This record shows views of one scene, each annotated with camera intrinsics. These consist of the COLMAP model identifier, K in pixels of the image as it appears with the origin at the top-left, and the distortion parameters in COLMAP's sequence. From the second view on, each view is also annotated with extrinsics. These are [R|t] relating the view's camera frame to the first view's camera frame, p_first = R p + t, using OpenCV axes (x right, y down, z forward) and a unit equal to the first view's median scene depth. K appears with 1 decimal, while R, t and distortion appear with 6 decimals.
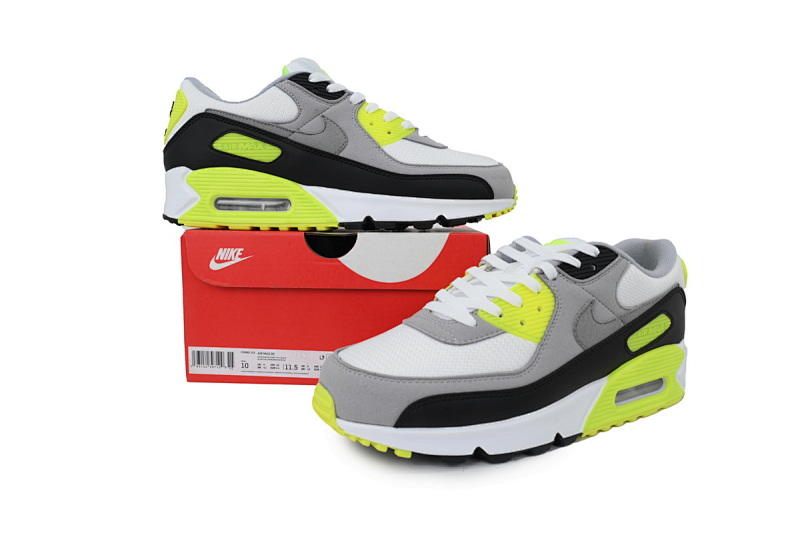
lens RADIAL K [[550.5, 0, 400.0], [0, 550.5, 266.5], [0, 0, 1]] dist [-0.063868, -0.001249]
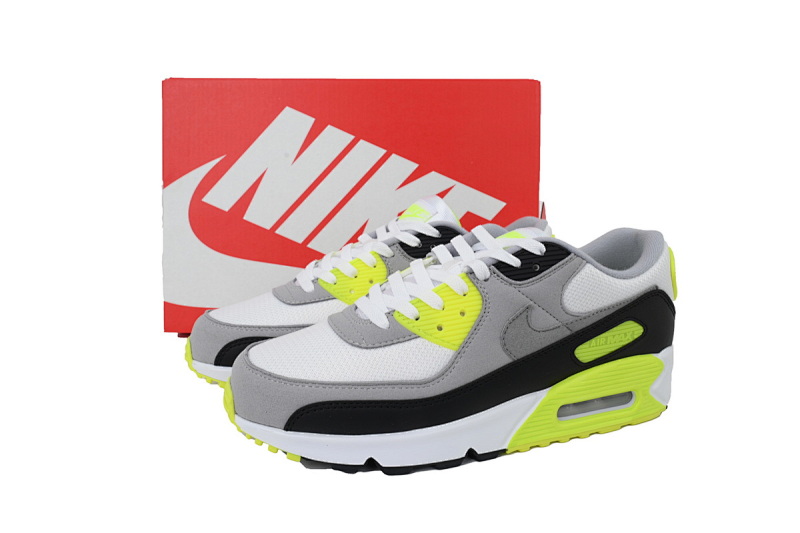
lens RADIAL K [[550.5, 0, 400.0], [0, 550.5, 266.5], [0, 0, 1]] dist [-0.063868, -0.001249]
pose [[0.979984, 0.033960, -0.196156, 0.323719], [-0.017128, 0.996072, 0.086878, -0.075882], [0.198336, -0.081780, 0.976716, 0.090309]]
